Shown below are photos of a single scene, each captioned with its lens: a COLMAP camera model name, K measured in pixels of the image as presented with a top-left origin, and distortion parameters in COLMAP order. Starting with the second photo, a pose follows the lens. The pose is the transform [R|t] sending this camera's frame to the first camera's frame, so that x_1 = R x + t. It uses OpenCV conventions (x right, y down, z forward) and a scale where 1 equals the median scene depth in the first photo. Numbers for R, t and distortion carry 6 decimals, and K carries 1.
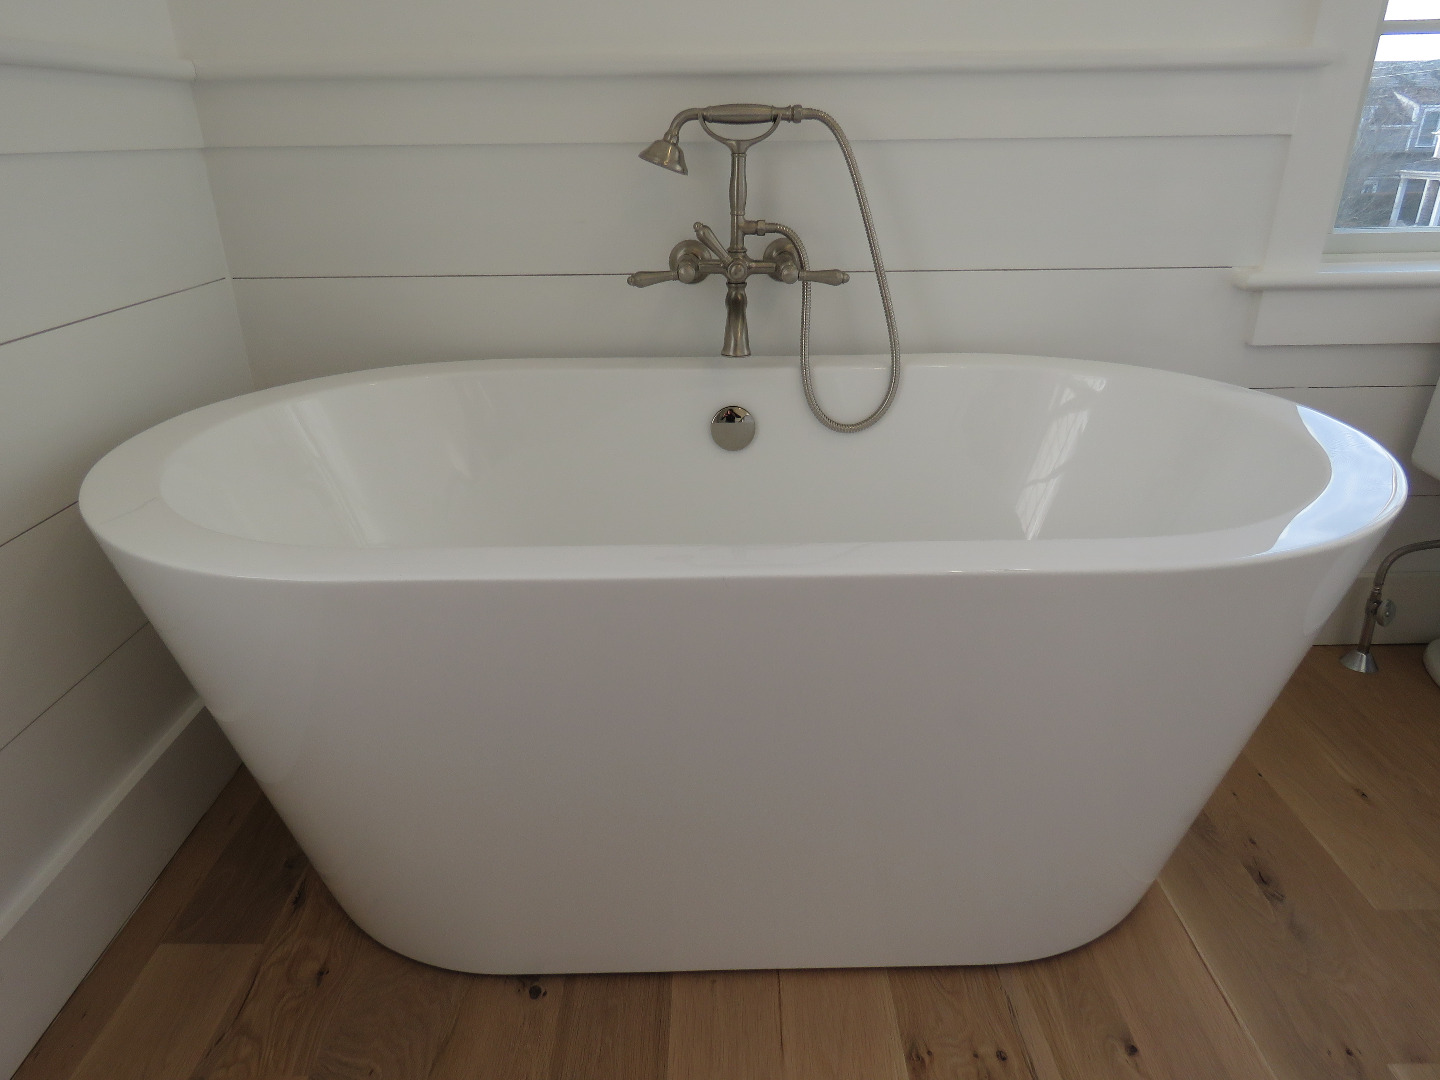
lens RADIAL K [[920.9, 0, 721.7], [0, 920.9, 541.4], [0, 0, 1]] dist [-0.004589, -0.001511]
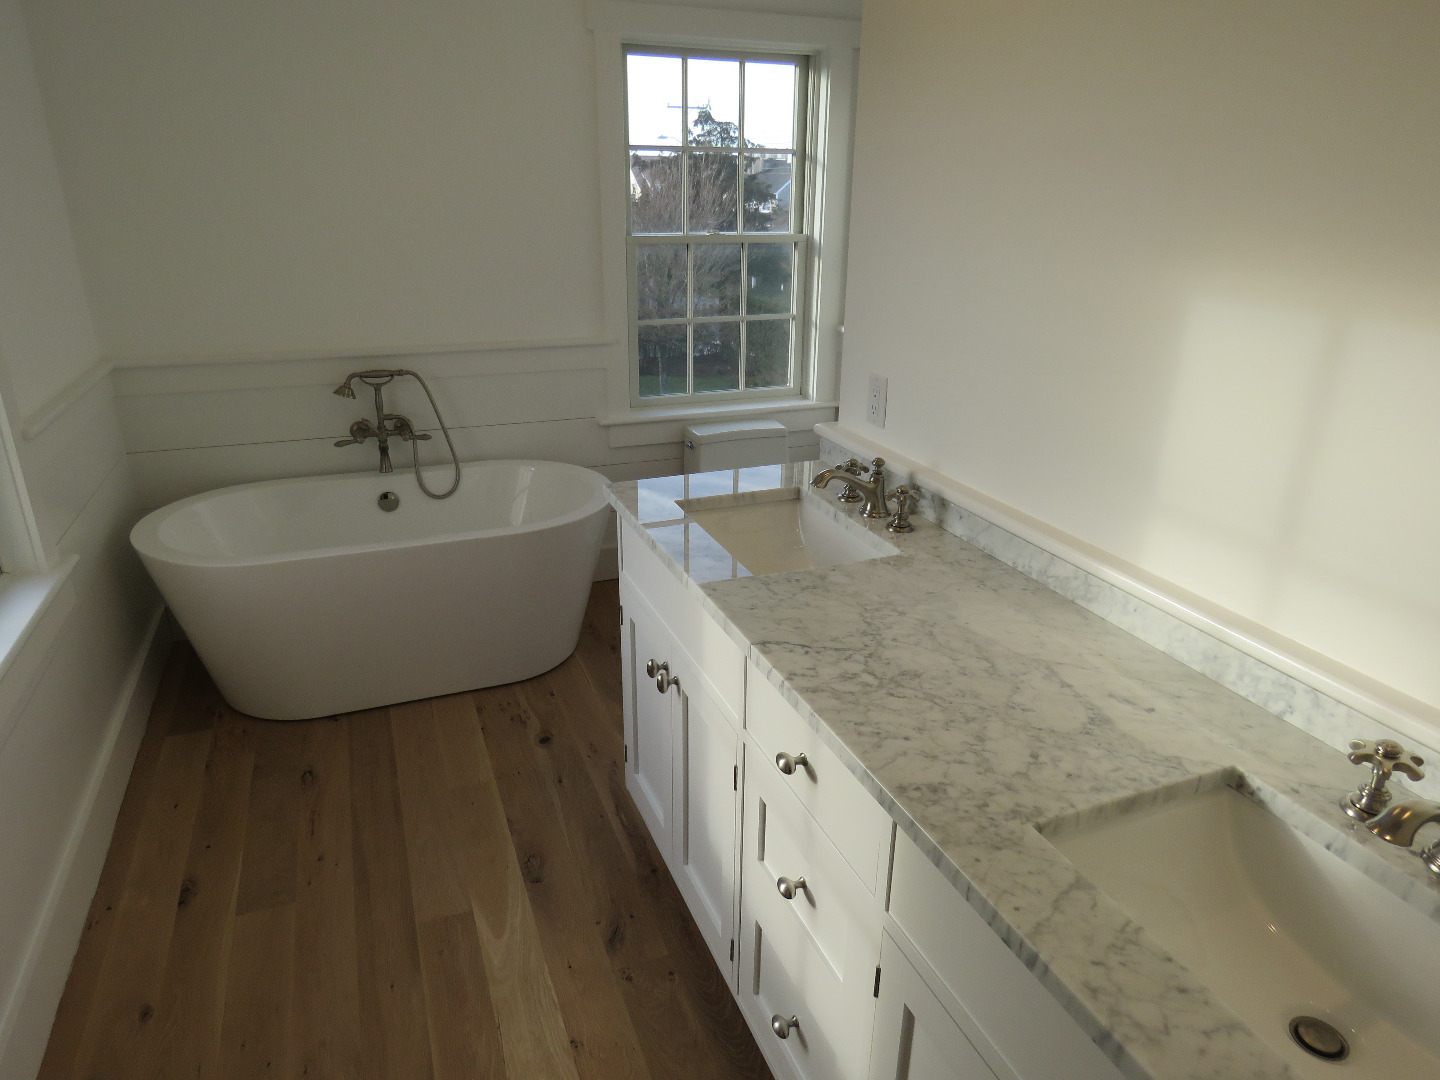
lens RADIAL K [[920.9, 0, 721.7], [0, 920.9, 541.4], [0, 0, 1]] dist [-0.004589, -0.001511]
pose [[0.930023, -0.109863, 0.350695, -0.031346], [0.125876, 0.991777, -0.023118, 0.136106], [-0.345271, 0.065645, 0.936204, -1.479543]]
